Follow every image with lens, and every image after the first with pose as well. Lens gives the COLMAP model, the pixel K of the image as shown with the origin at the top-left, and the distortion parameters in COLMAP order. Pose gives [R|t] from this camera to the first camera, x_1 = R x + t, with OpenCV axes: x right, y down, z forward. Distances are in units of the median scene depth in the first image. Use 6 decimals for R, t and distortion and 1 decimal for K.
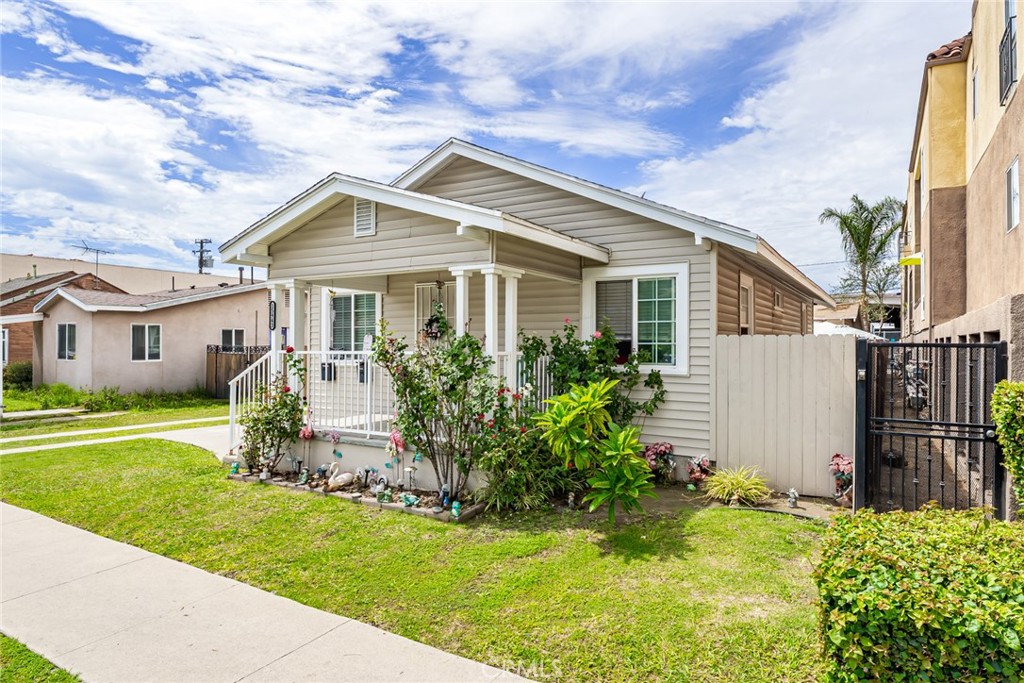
lens RADIAL K [[423.1, 0, 508.9], [0, 423.1, 333.2], [0, 0, 1]] dist [-0.017751, 0.005403]
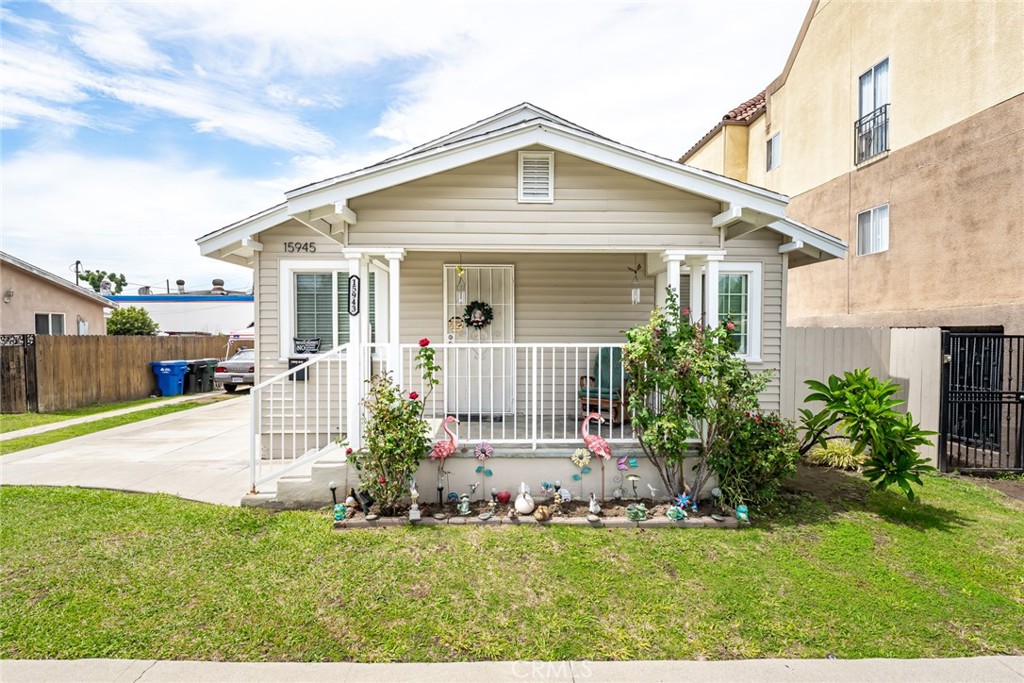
lens RADIAL K [[414.0, 0, 512.0], [0, 414.0, 334.2], [0, 0, 1]] dist [-0.009055, 0.000072]
pose [[0.920665, 0.001510, 0.390350, -0.700442], [-0.011451, 0.999667, 0.023140, 0.006424], [-0.390185, -0.025774, 0.920376, 0.275685]]
